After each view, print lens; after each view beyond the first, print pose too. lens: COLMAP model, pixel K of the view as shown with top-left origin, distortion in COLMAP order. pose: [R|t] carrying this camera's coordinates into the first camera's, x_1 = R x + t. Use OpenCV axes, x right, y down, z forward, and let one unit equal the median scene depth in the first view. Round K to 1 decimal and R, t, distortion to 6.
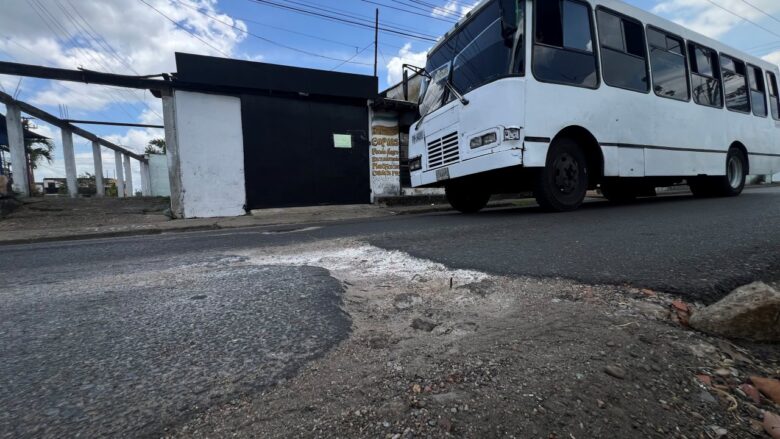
lens RADIAL K [[307.2, 0, 390.0], [0, 307.2, 219.5], [0, 0, 1]] dist [0.000711, -0.000144]
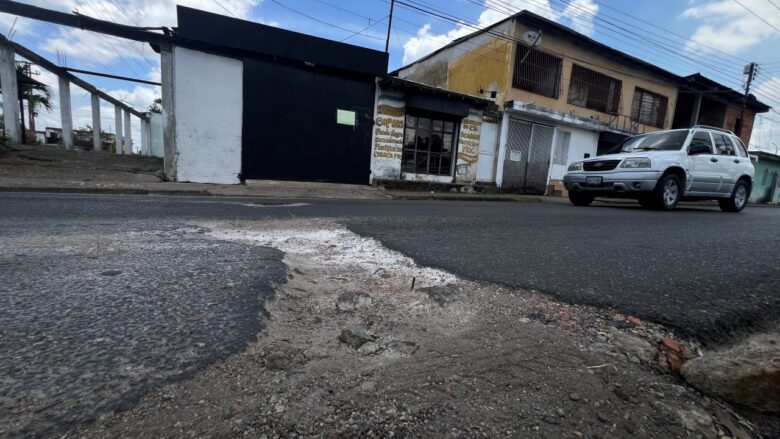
lens RADIAL K [[307.2, 0, 390.0], [0, 307.2, 219.5], [0, 0, 1]] dist [0.000711, -0.000144]
pose [[0.995248, 0.097366, 0.000912, 0.093054], [-0.097274, 0.993803, 0.053784, -0.011264], [0.004330, -0.053617, 0.998552, 0.111178]]
